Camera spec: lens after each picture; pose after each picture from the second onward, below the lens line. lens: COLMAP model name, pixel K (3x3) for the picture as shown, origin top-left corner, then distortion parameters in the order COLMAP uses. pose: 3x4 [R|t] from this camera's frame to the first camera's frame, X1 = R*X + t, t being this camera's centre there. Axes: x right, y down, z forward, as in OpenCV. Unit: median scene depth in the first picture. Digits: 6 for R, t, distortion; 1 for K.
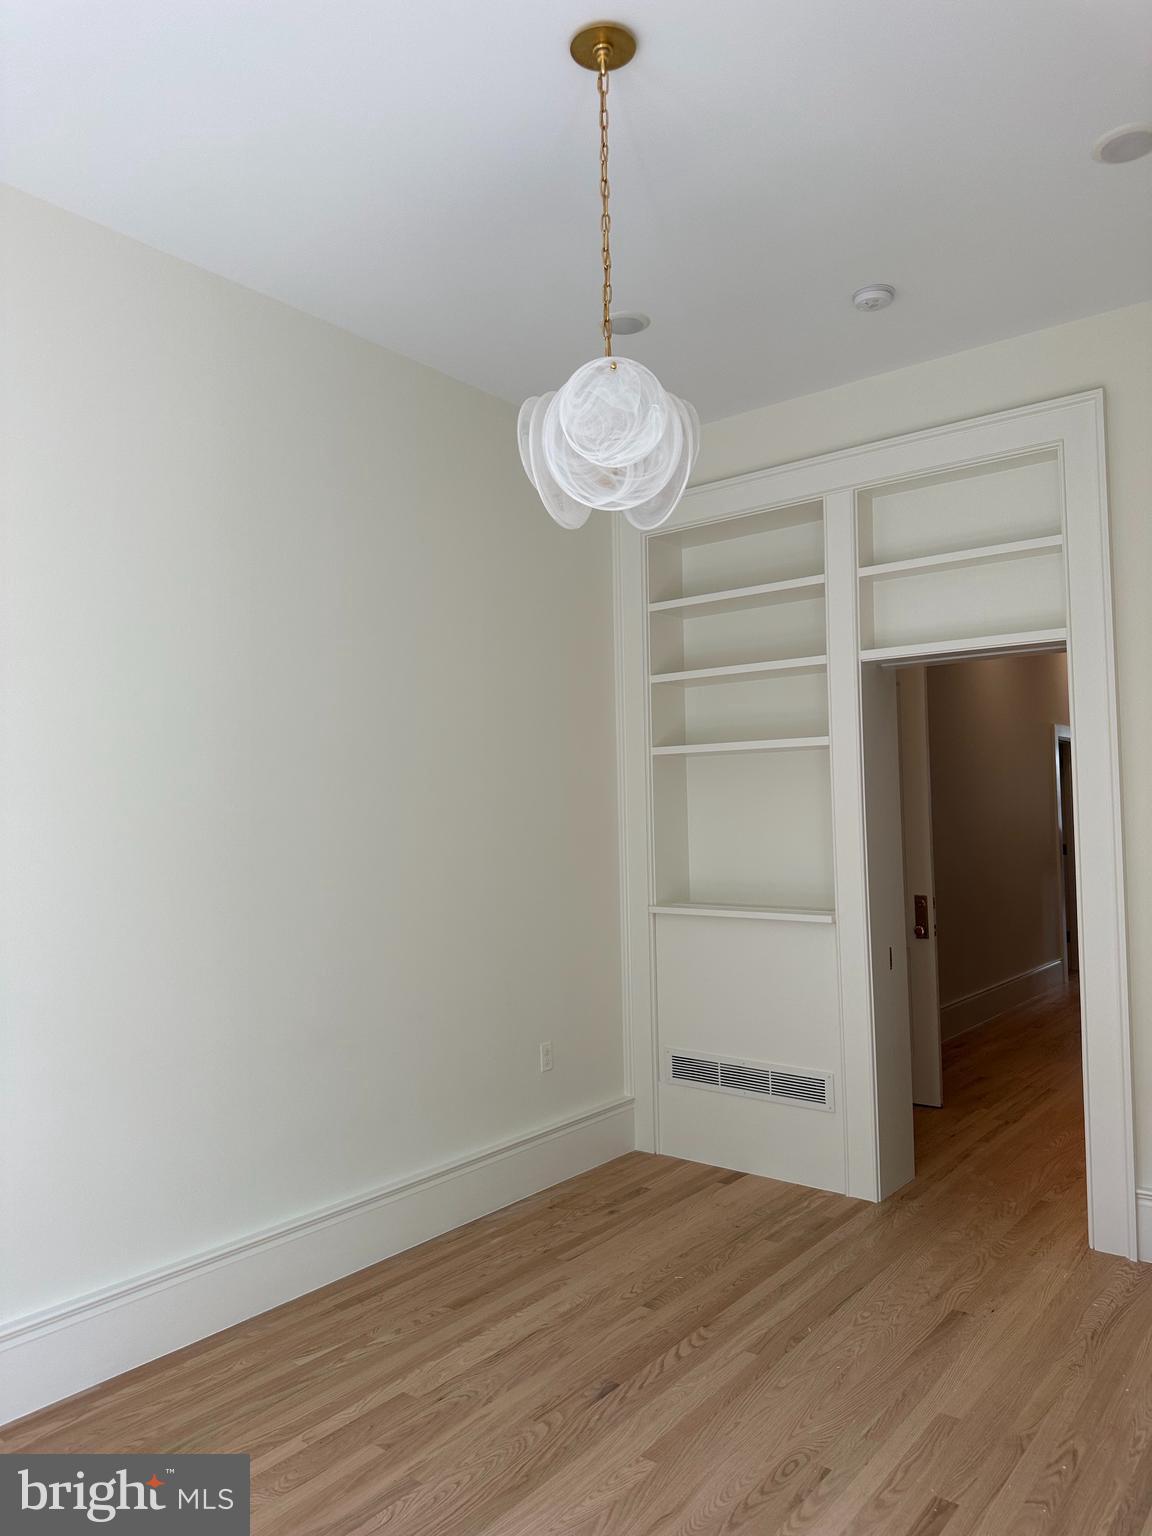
lens RADIAL K [[1070.6, 0, 577.1], [0, 1070.6, 766.3], [0, 0, 1]] dist [0.057056, -0.077288]
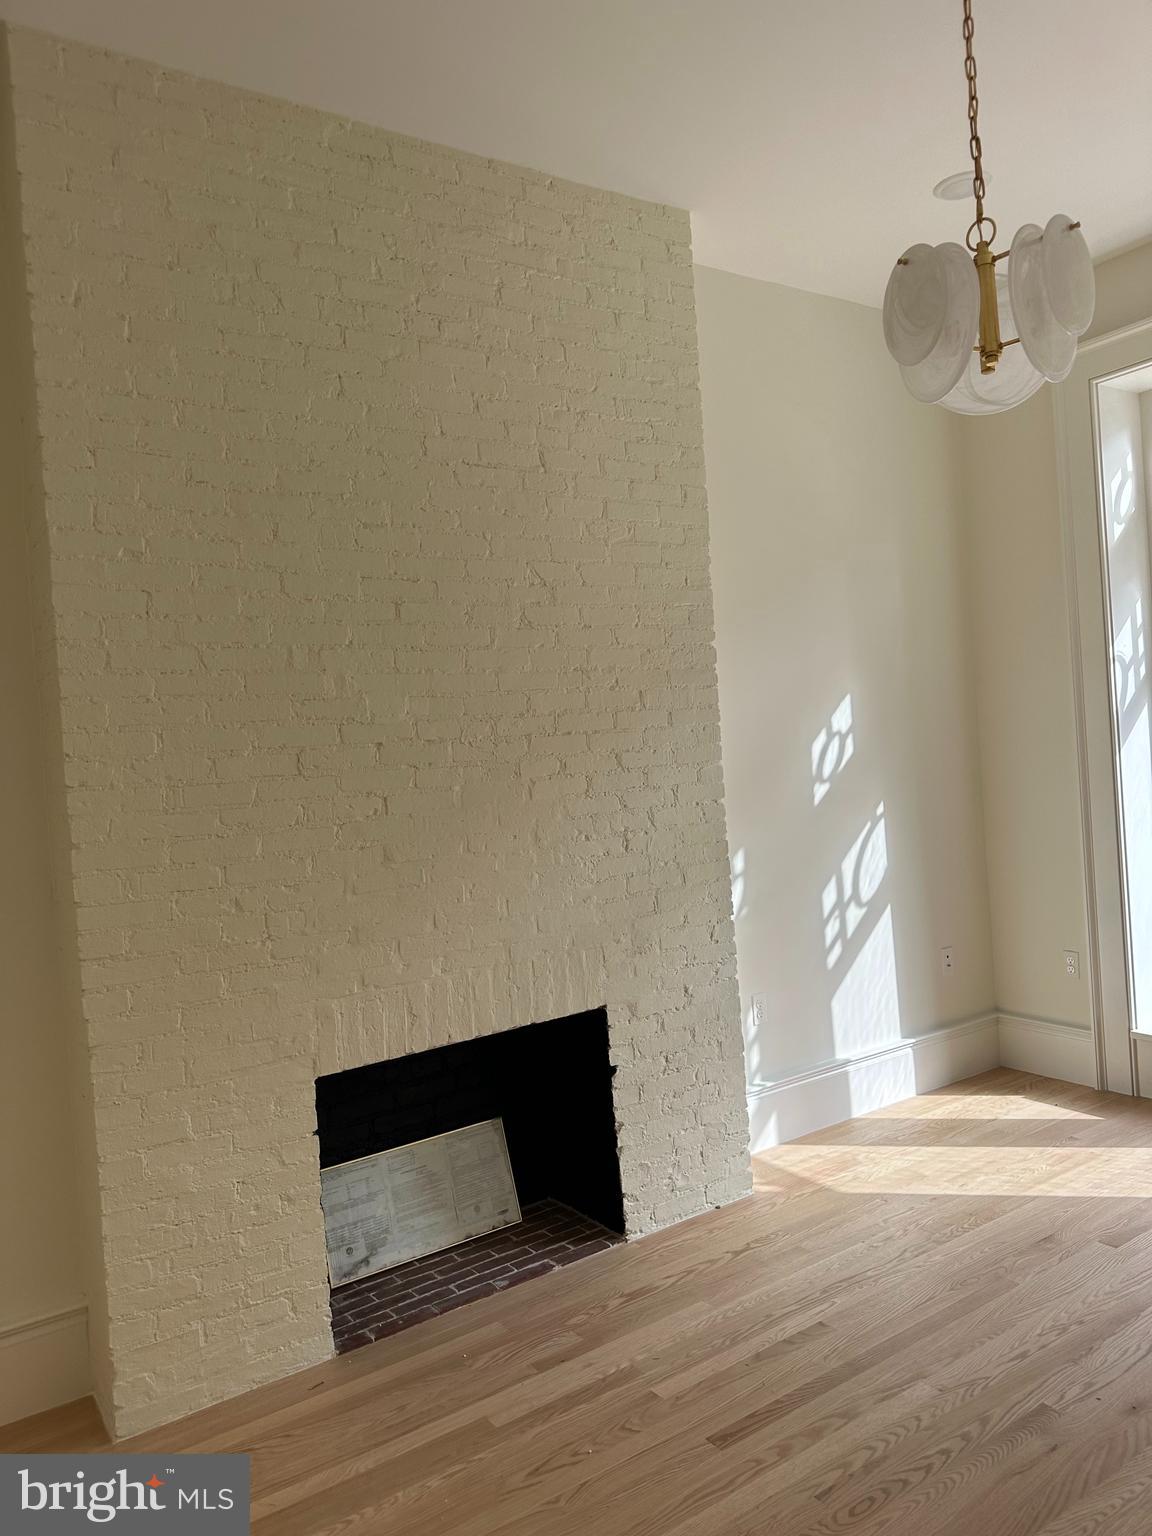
lens RADIAL K [[1070.6, 0, 577.1], [0, 1070.6, 766.3], [0, 0, 1]] dist [0.057056, -0.077288]
pose [[-0.947649, 0.086766, 0.307299, 0.103715], [0.081310, 0.996221, -0.030540, 0.085670], [-0.308788, -0.003954, -0.951123, 1.963507]]
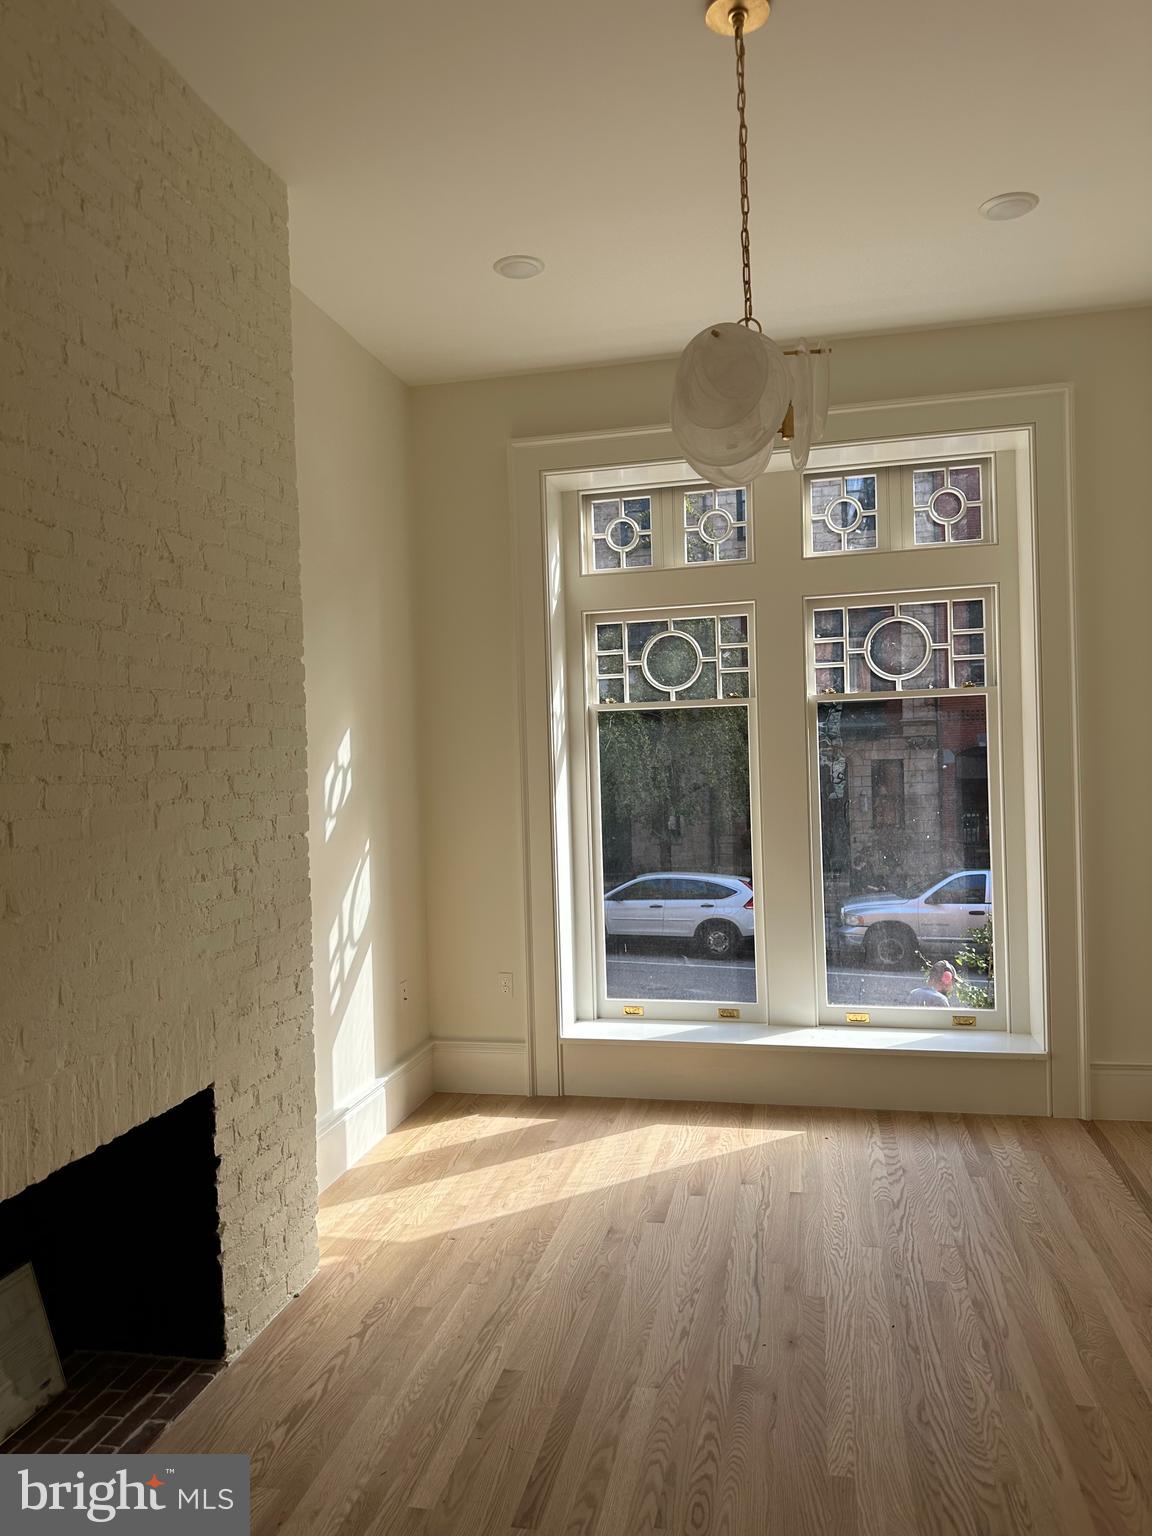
lens RADIAL K [[1066.4, 0, 573.4], [0, 1066.4, 760.2], [0, 0, 1]] dist [-0.010337, -0.034758]
pose [[-0.896919, 0.049044, -0.439468, 0.654335], [0.066277, 0.997514, -0.023945, 0.066185], [0.437201, -0.050603, -0.897939, 1.823344]]
